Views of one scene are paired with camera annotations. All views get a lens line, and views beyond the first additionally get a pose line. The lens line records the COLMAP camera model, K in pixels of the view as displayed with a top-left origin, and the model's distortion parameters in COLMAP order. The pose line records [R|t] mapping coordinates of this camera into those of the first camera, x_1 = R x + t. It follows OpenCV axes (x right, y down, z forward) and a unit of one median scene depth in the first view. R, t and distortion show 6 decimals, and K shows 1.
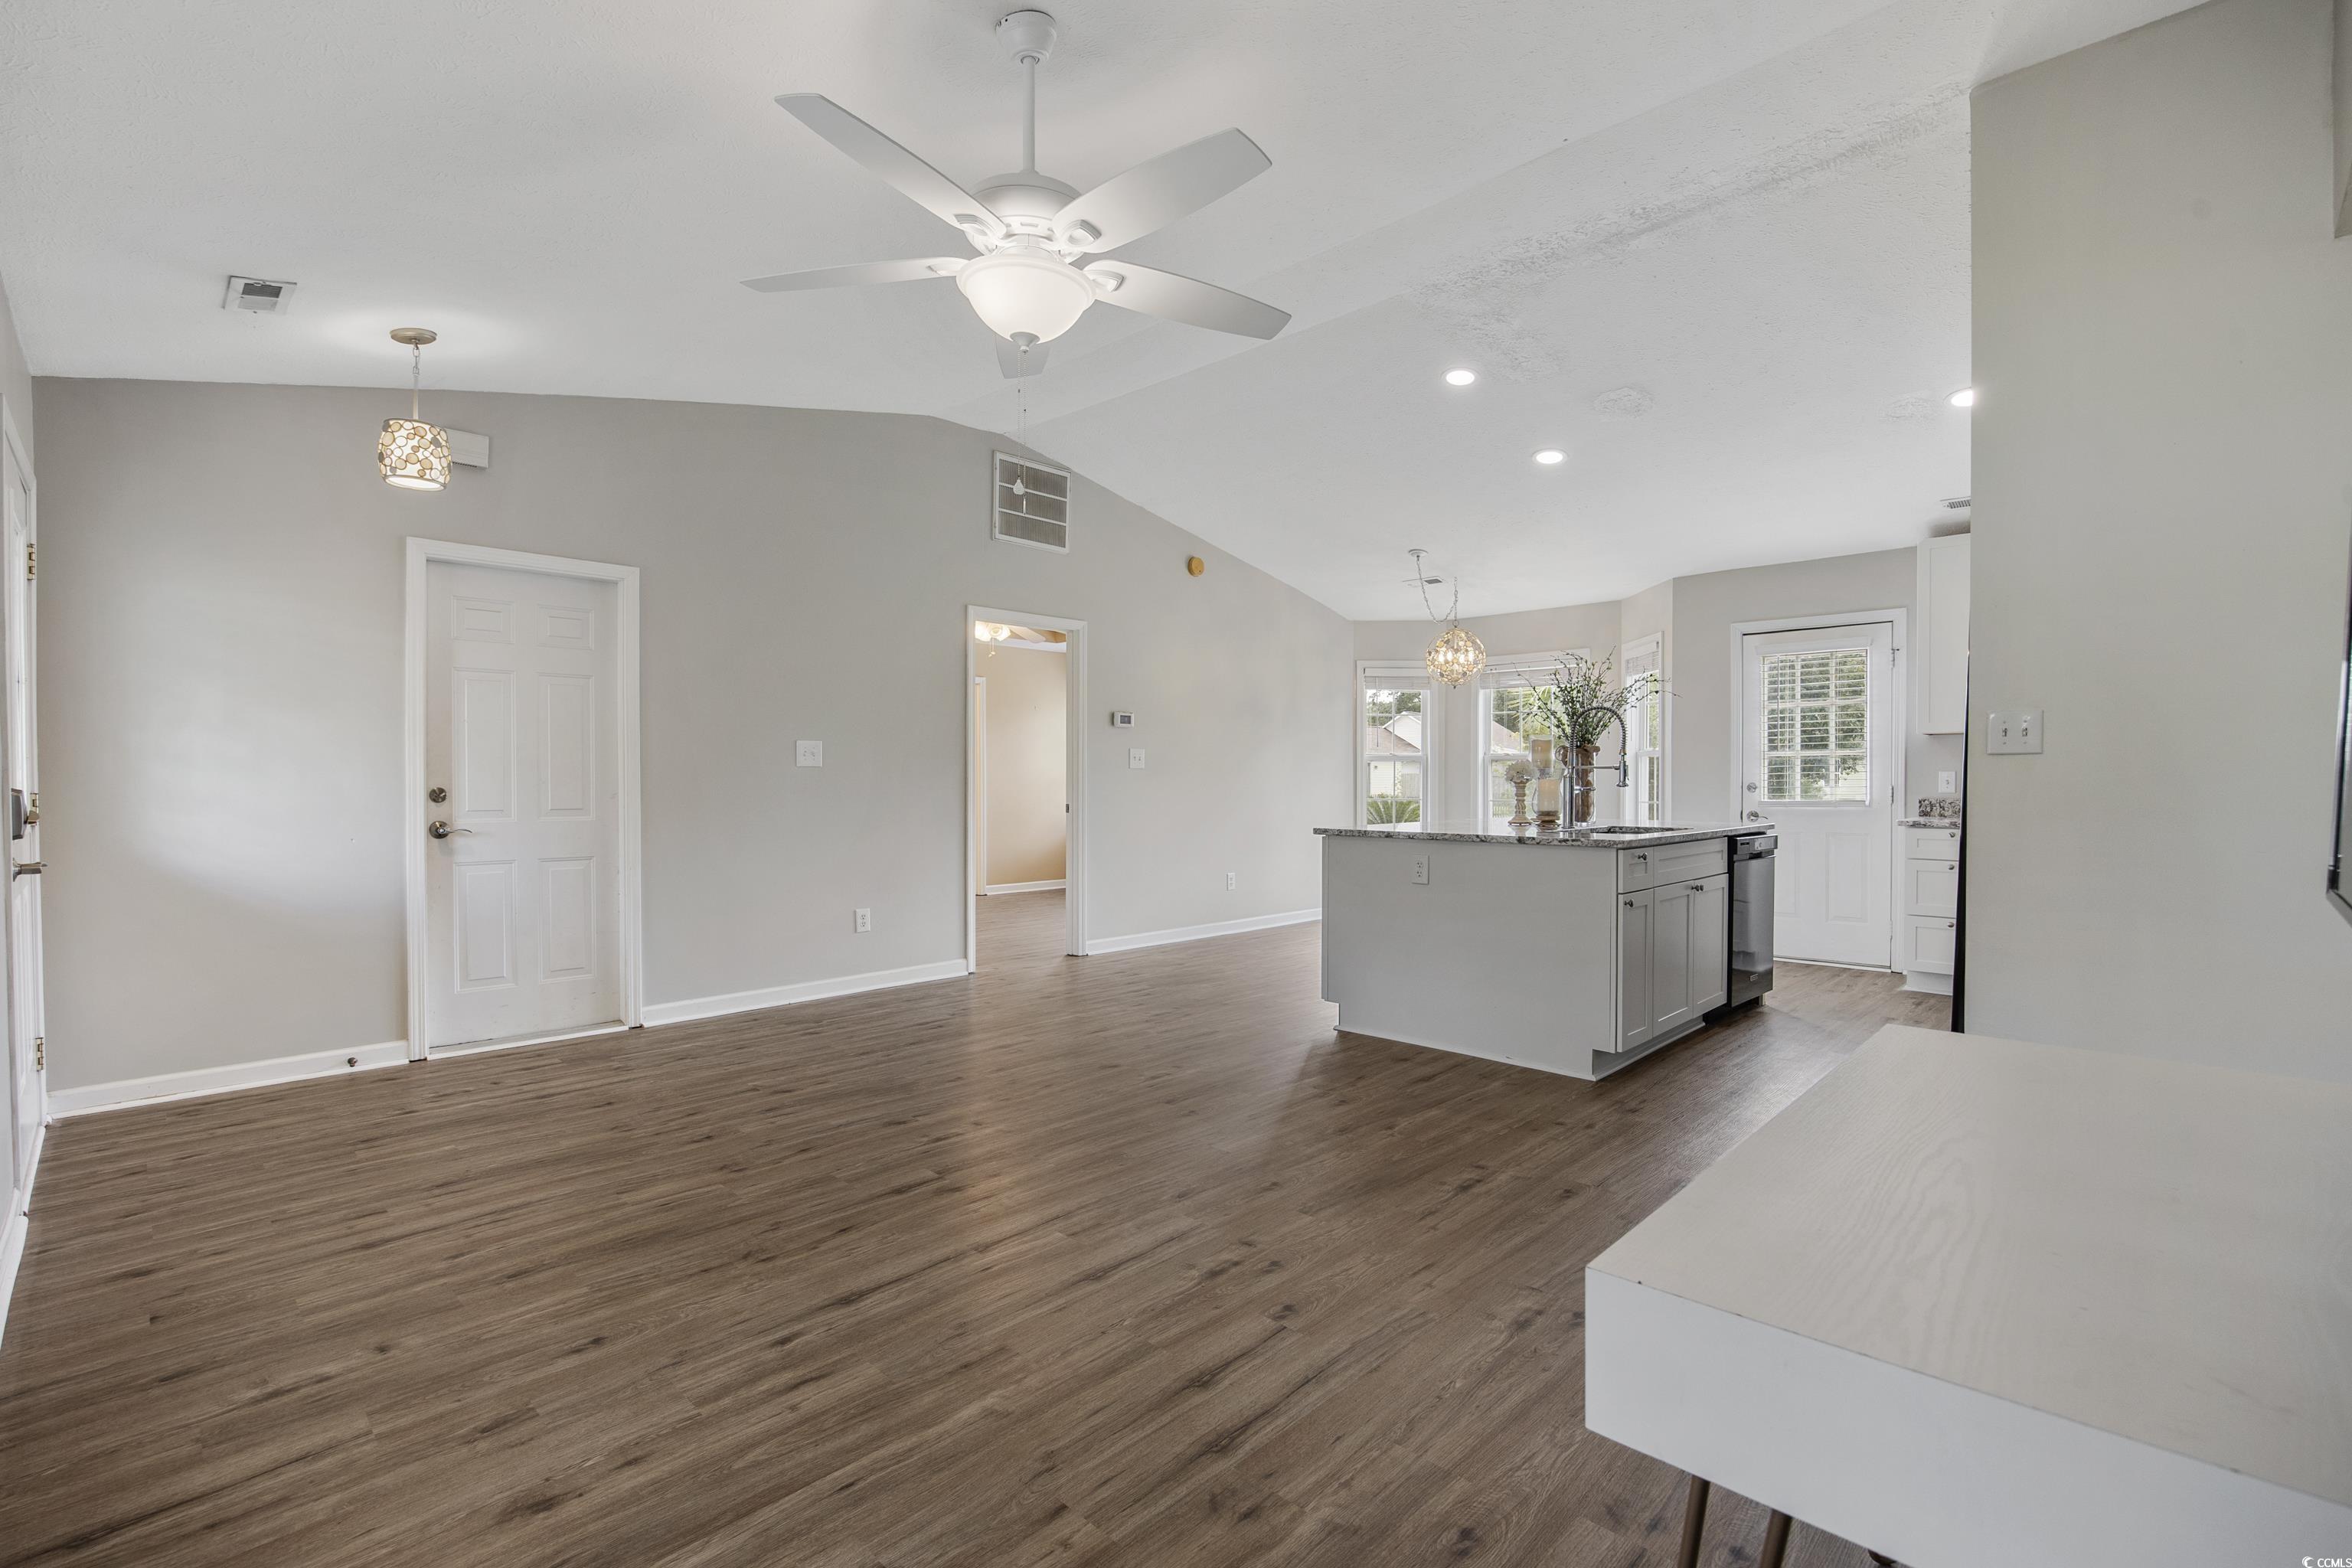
lens RADIAL K [[1051.2, 0, 1184.5], [0, 1051.2, 791.8], [0, 0, 1]] dist [-0.014191, 0.000226]
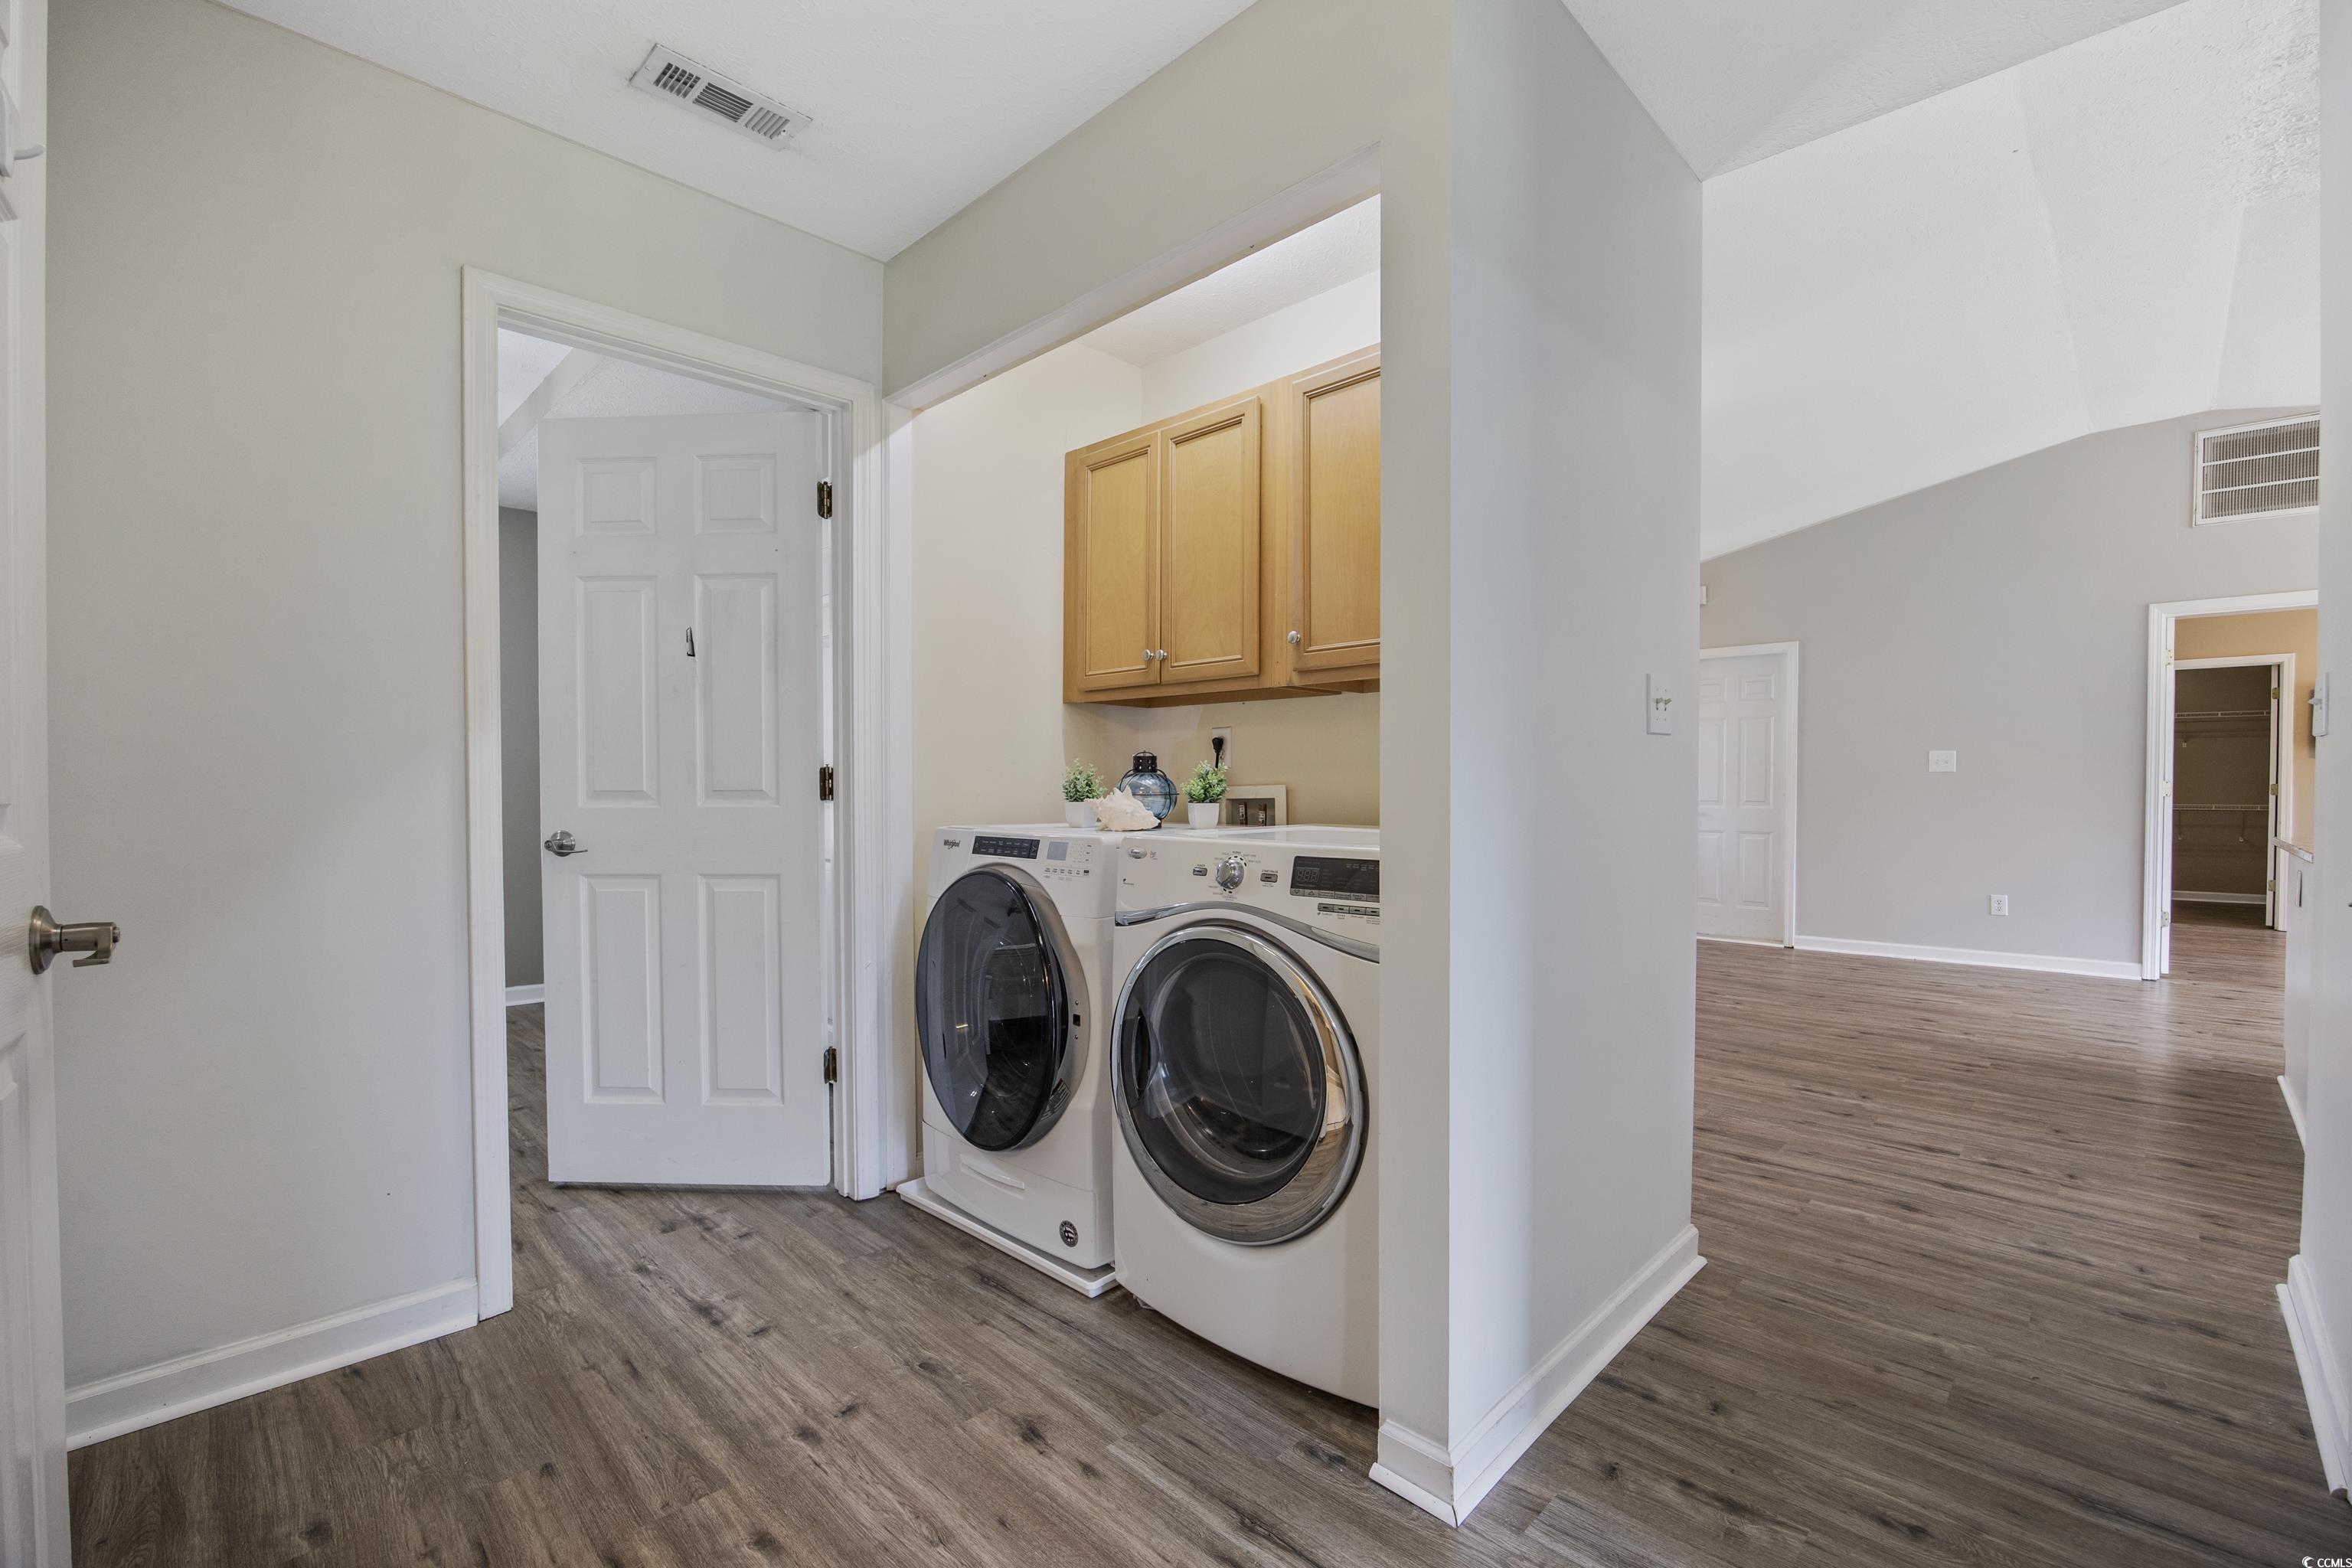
lens RADIAL K [[1007.2, 0, 1192.3], [0, 1007.2, 802.9], [0, 0, 1]] dist [-0.018772, 0.000012]
pose [[-0.001335, 0.015943, -0.999872, 1.078811], [-0.012854, 0.999790, 0.015959, 0.006415], [0.999916, 0.012873, -0.001130, 0.163493]]
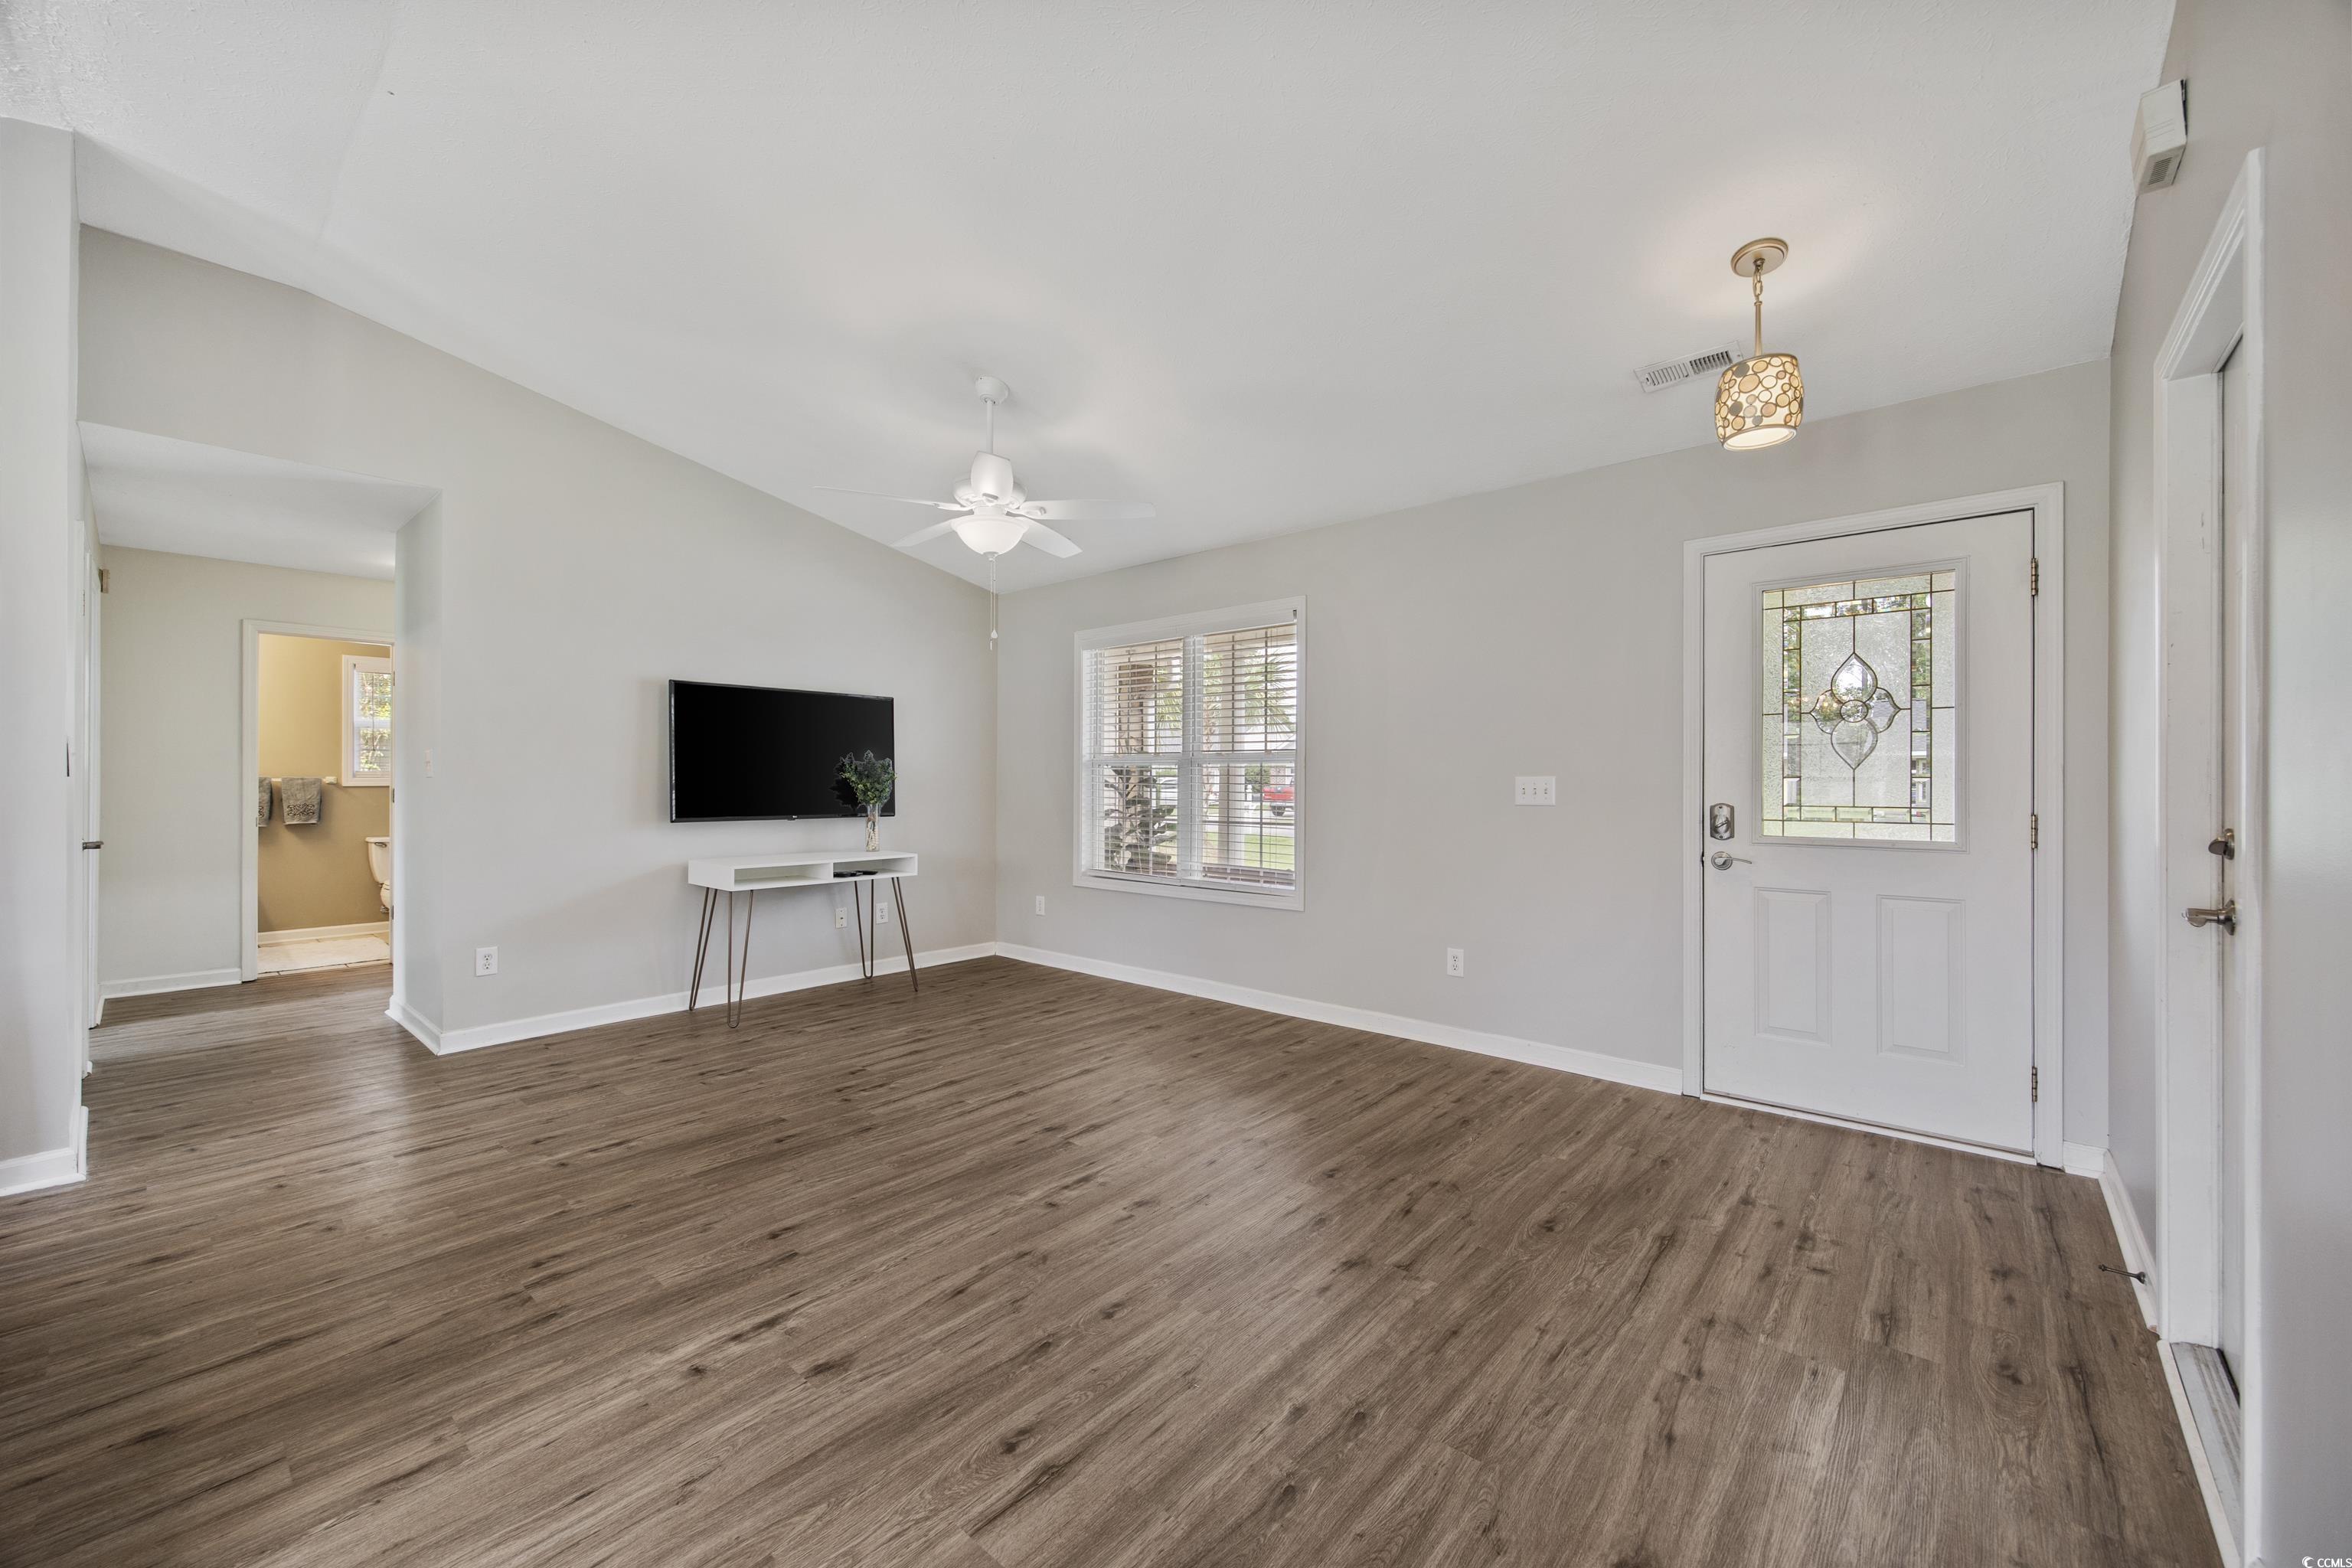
lens RADIAL K [[907.3, 0, 1196.0], [0, 907.3, 780.6], [0, 0, 1]] dist [-0.004684, -0.000153]
pose [[-0.997399, 0.001081, -0.072068, -0.222517], [0.000067, 0.999901, 0.014073, -0.034480], [0.072076, 0.014032, -0.997300, 1.474655]]
